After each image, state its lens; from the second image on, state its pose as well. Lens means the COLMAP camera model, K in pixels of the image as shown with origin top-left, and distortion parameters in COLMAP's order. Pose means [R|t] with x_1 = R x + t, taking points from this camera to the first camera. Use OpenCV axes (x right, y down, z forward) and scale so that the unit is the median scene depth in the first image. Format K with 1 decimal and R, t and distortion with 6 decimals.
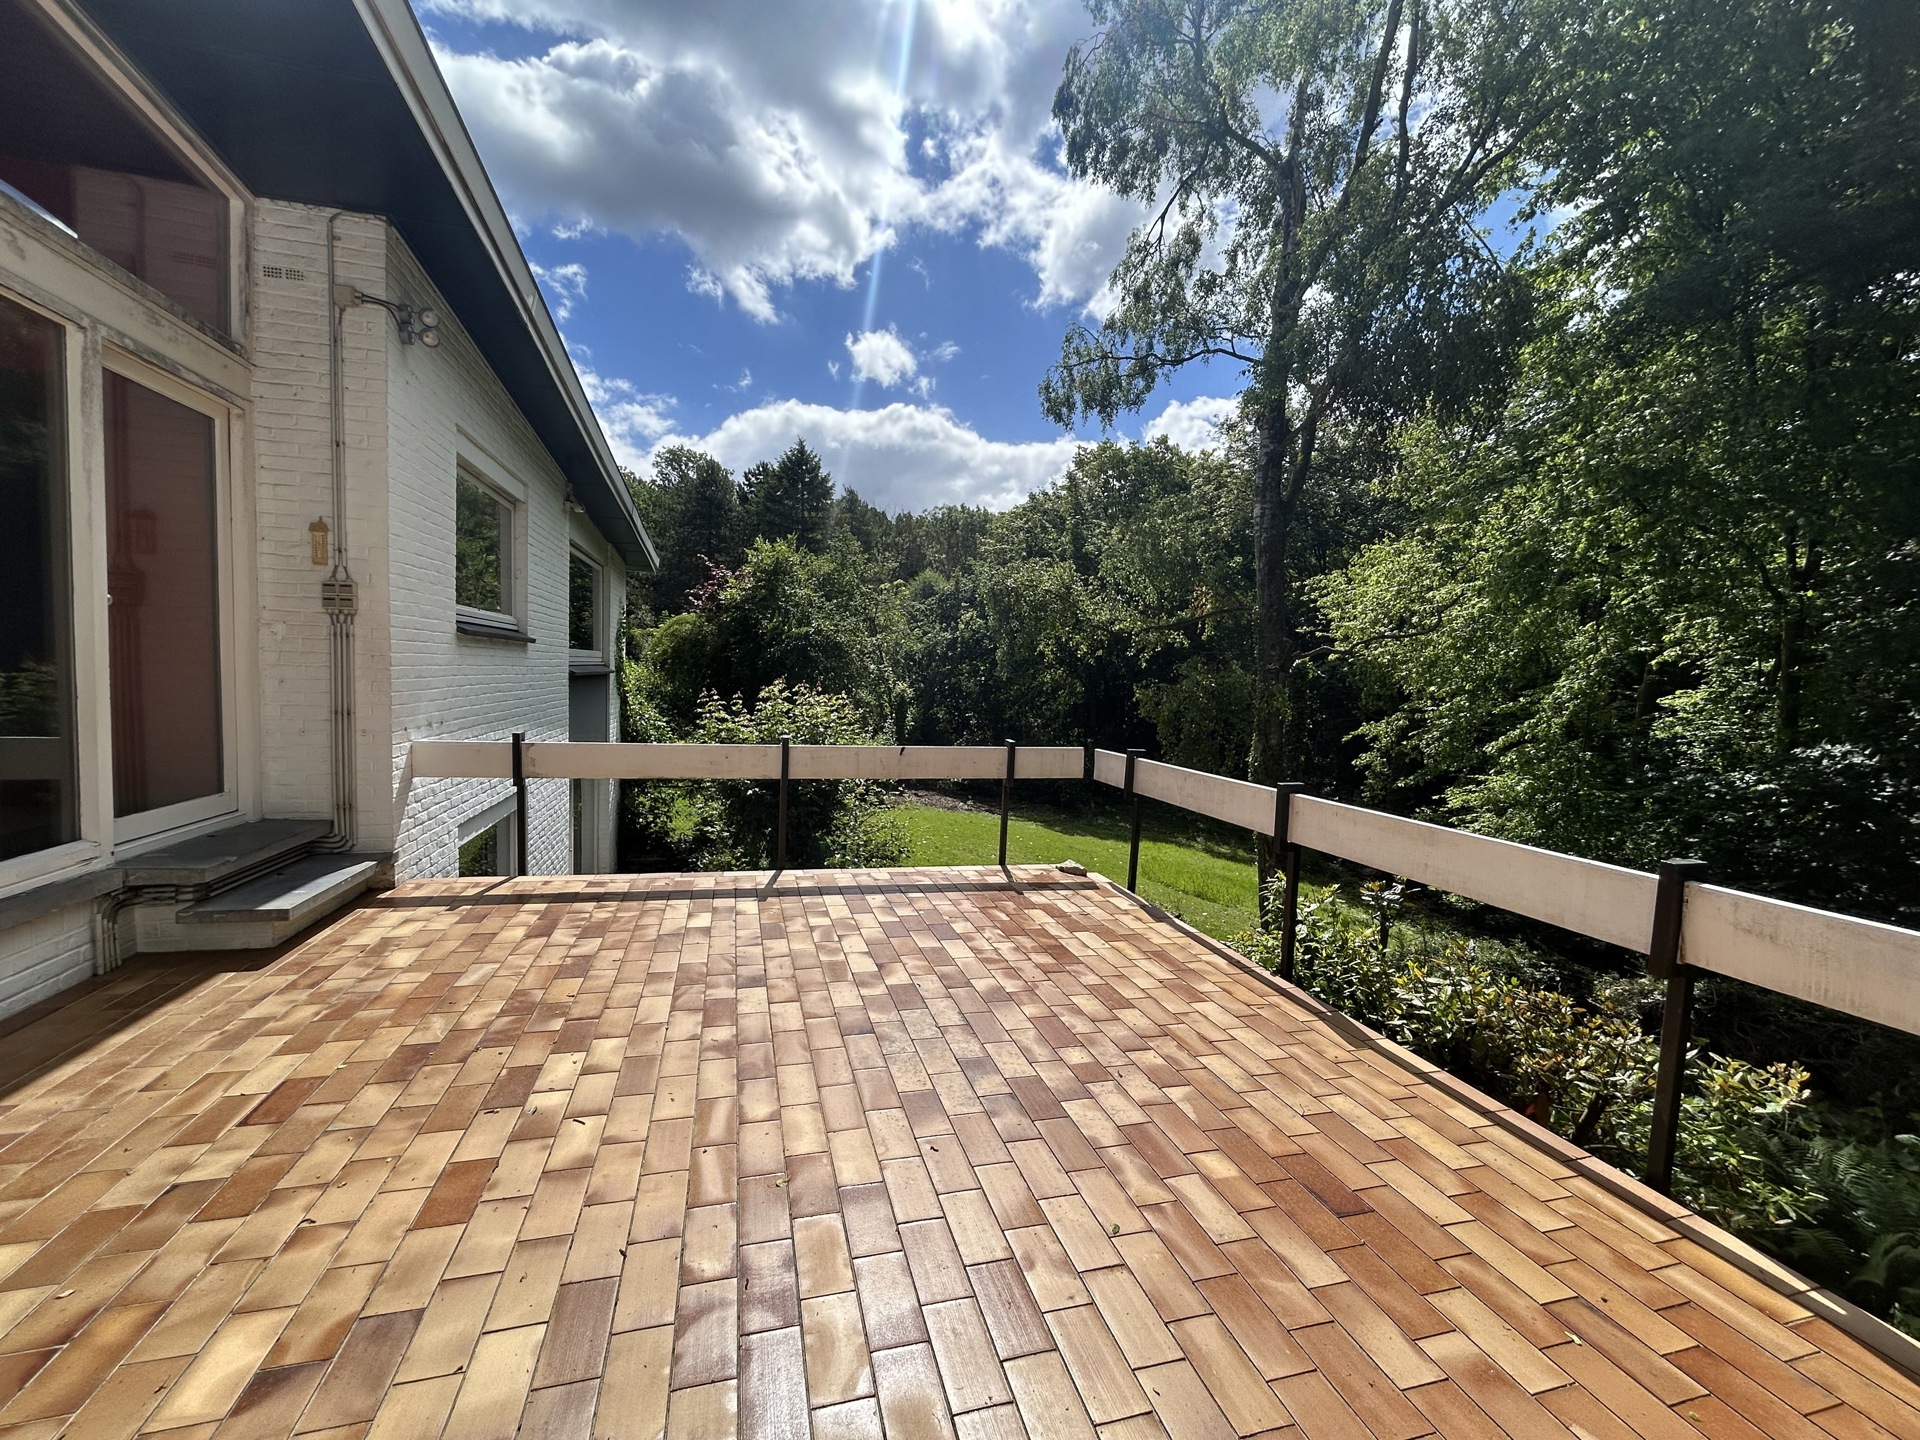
lens RADIAL K [[770.4, 0, 960.7], [0, 770.4, 721.1], [0, 0, 1]] dist [-0.001686, 0.000730]
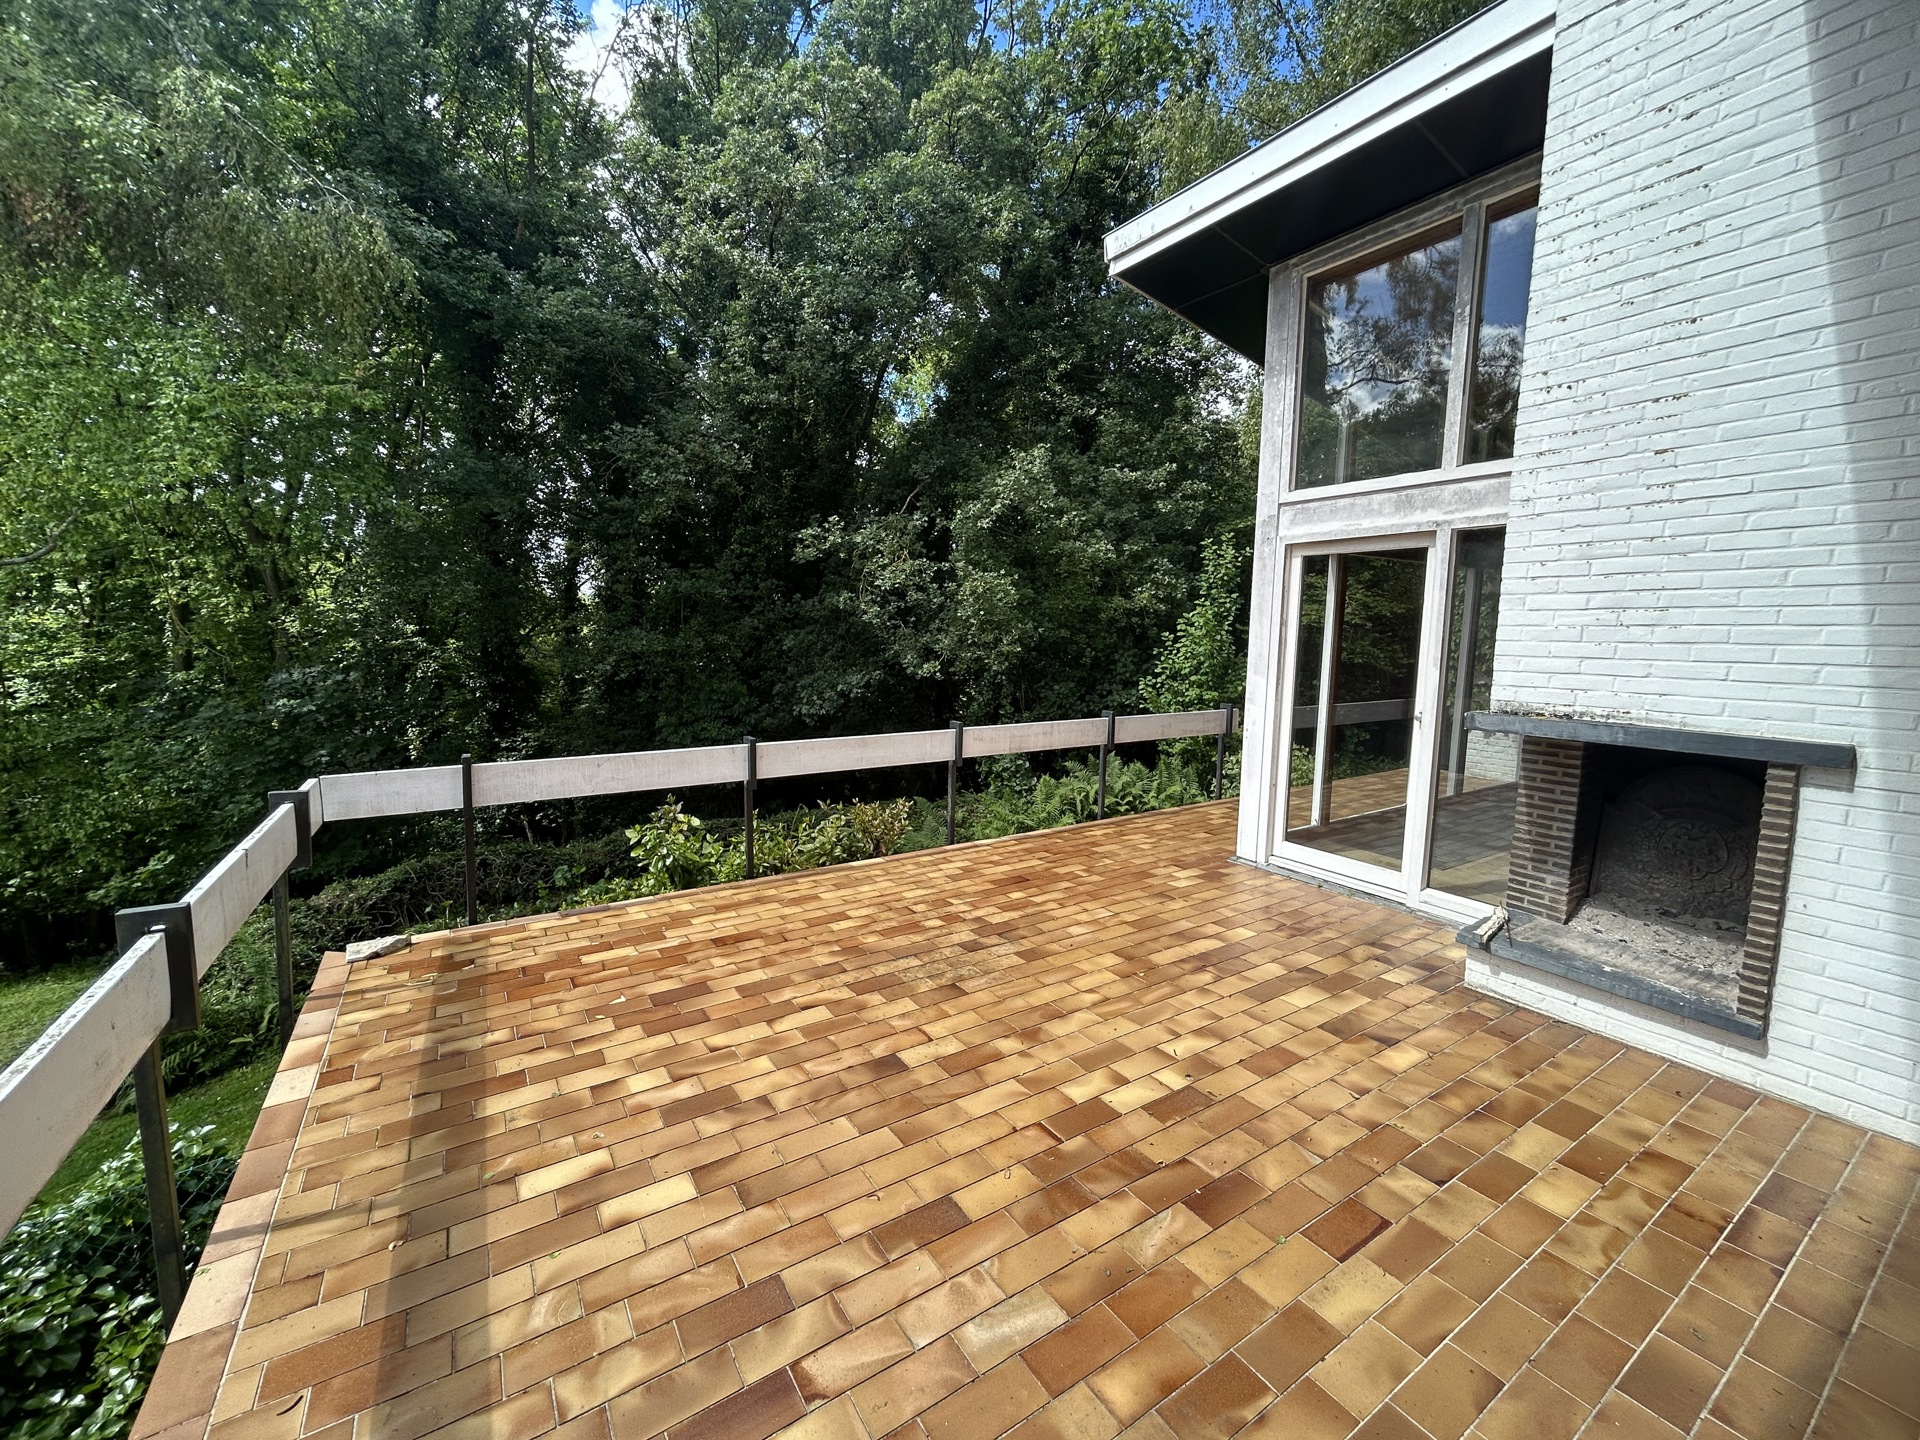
lens RADIAL K [[770.4, 0, 958.2], [0, 770.4, 717.6], [0, 0, 1]] dist [-0.001686, 0.000730]
pose [[-0.284918, -0.149196, 0.946870, -1.057050], [0.036220, 0.985432, 0.166170, -0.182246], [-0.957867, 0.081640, -0.275364, 1.143133]]
